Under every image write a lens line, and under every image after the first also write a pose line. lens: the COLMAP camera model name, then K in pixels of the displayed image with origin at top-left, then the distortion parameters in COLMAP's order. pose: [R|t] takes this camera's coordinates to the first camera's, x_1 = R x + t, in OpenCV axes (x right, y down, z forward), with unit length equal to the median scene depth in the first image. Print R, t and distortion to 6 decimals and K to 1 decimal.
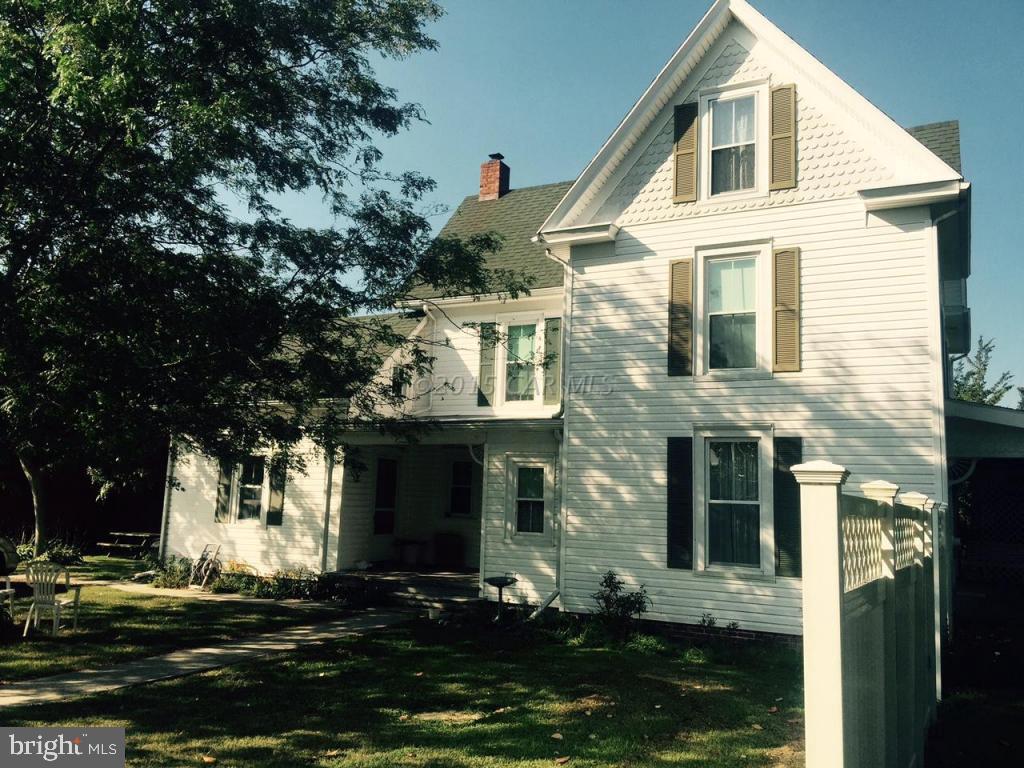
lens RADIAL K [[871.3, 0, 502.5], [0, 871.3, 388.4], [0, 0, 1]] dist [0.080203, -0.111375]
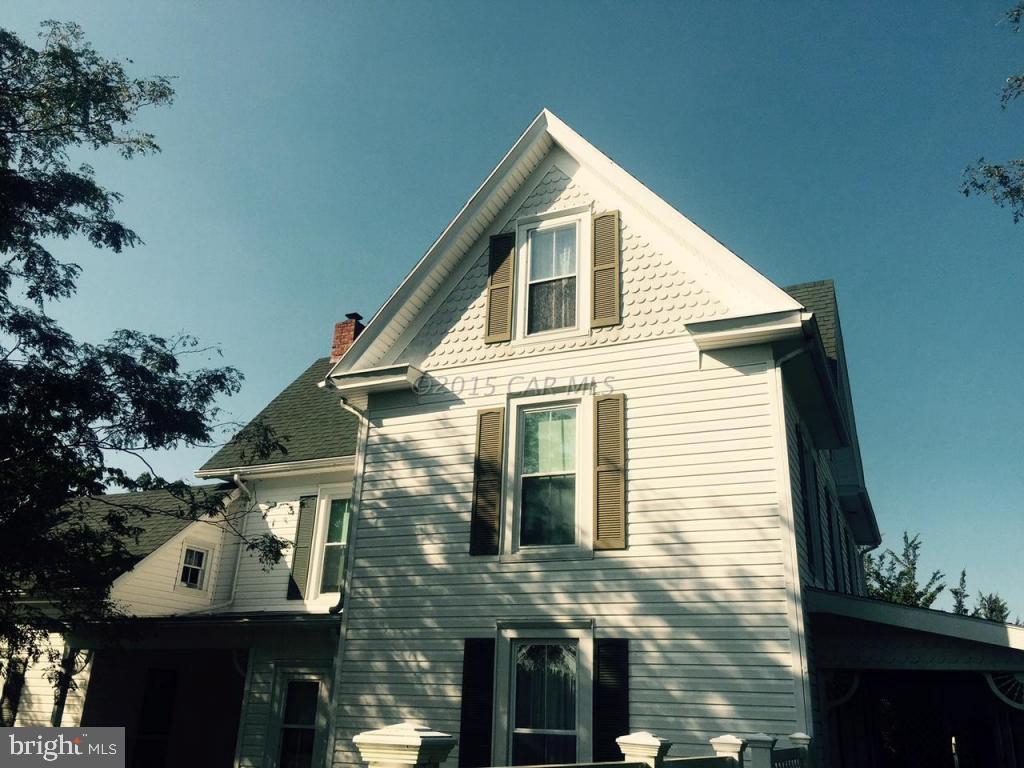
lens RADIAL K [[871.3, 0, 511.0], [0, 871.3, 387.4], [0, 0, 1]] dist [0.080203, -0.111375]
pose [[0.998489, 0.021196, 0.050707, 0.183354], [-0.009163, 0.973928, -0.226673, 0.016432], [-0.054190, 0.225866, 0.972650, 0.211198]]
